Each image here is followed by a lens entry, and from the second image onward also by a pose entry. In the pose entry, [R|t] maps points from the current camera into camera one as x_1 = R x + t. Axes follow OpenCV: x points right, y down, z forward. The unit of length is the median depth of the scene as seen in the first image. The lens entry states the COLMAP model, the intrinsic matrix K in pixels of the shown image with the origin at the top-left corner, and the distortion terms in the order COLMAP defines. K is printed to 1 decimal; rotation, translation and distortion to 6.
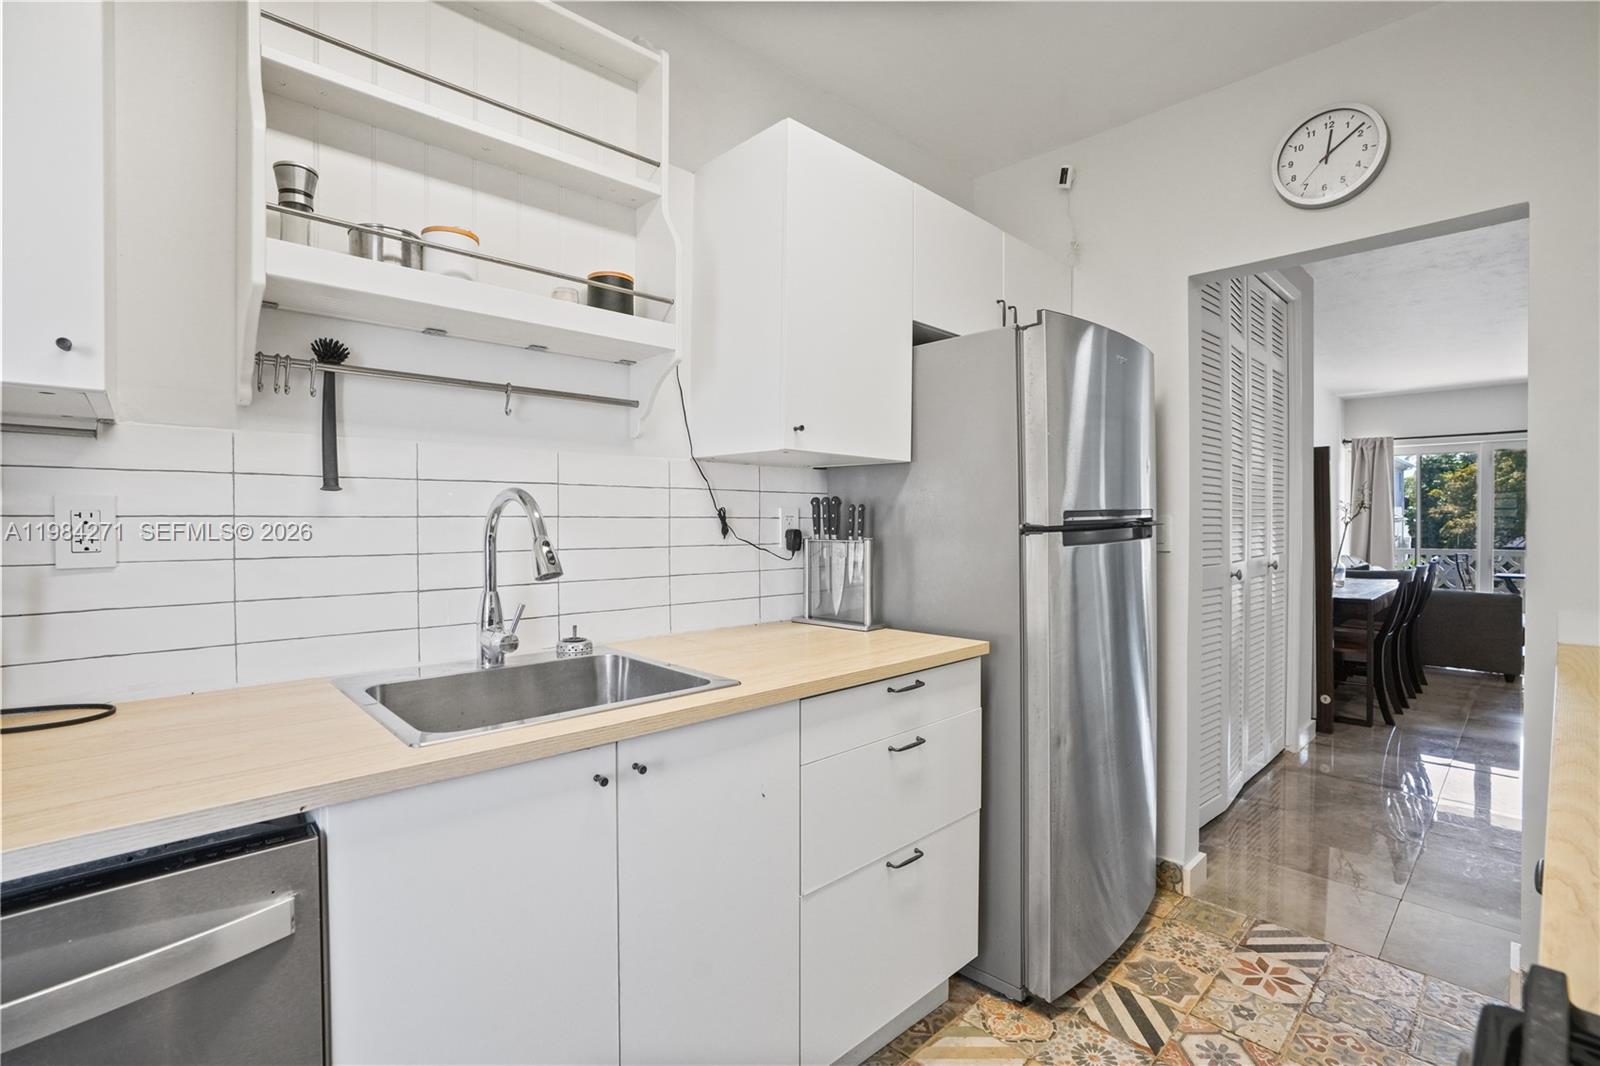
lens RADIAL K [[737.9, 0, 805.4], [0, 737.9, 531.2], [0, 0, 1]] dist [-0.067147, 0.031681]
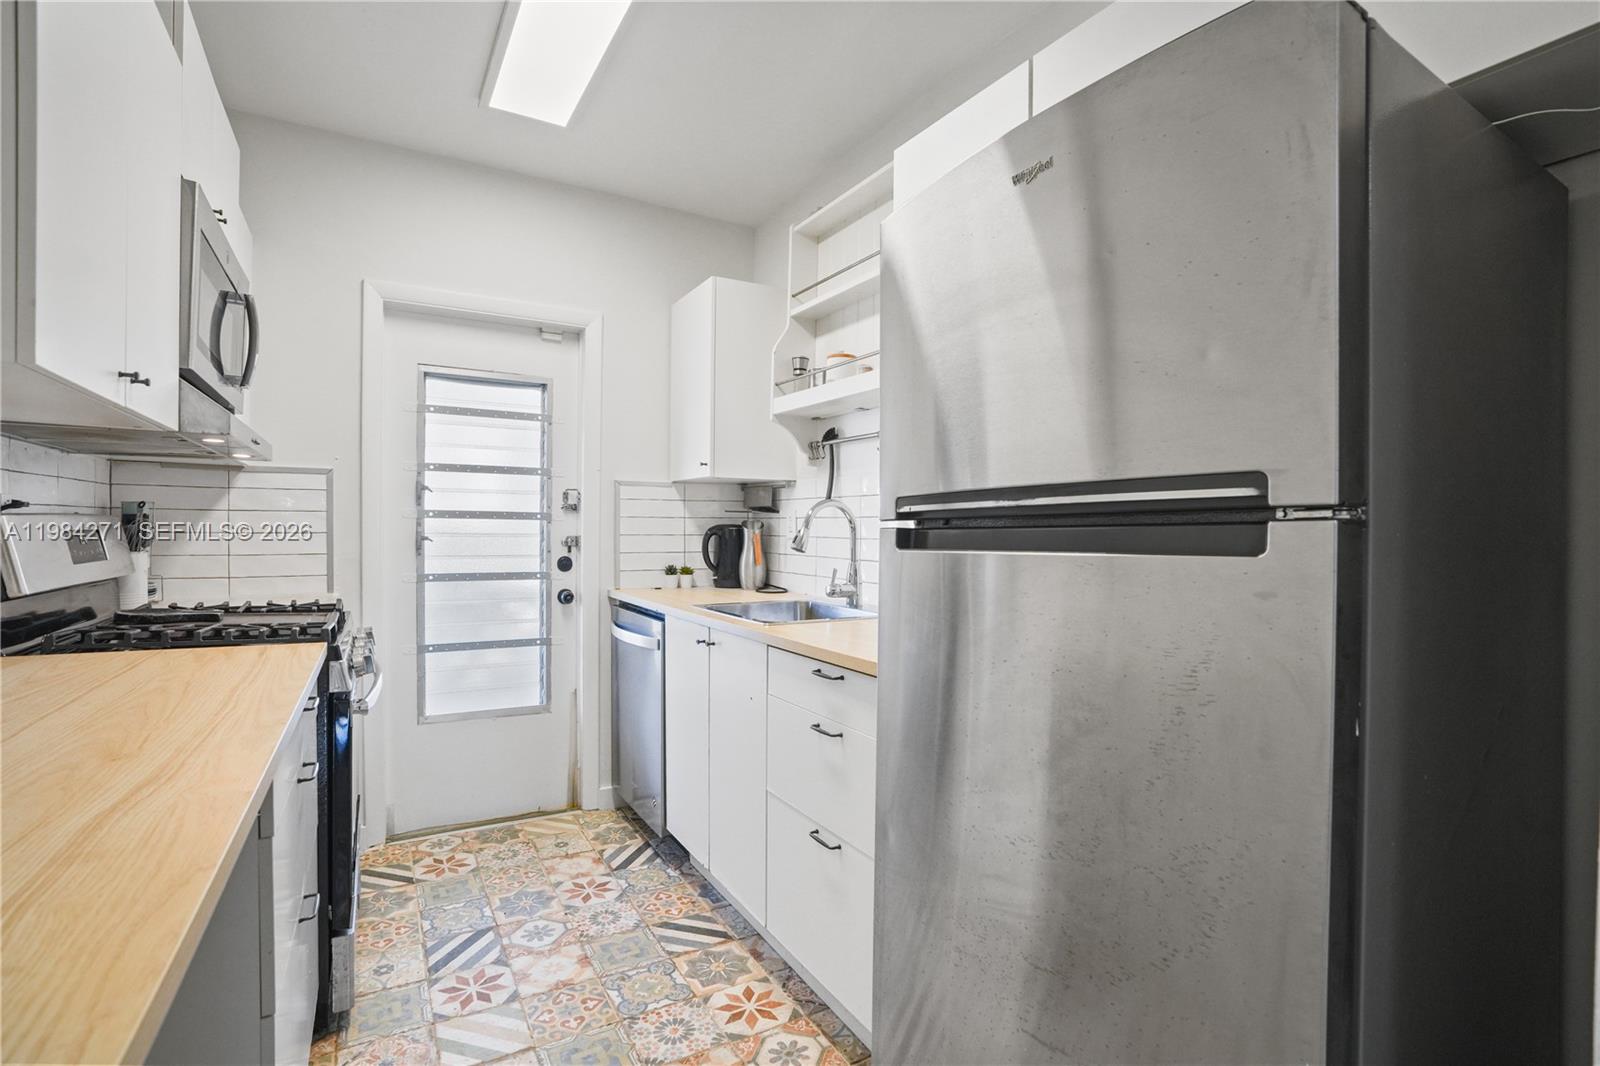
lens RADIAL K [[737.9, 0, 805.4], [0, 737.9, 531.2], [0, 0, 1]] dist [-0.067147, 0.031681]
pose [[-0.196414, 0.008511, -0.980484, 1.311526], [-0.019300, 0.999735, 0.012544, -0.007824], [0.980331, 0.021388, -0.196198, 1.302938]]
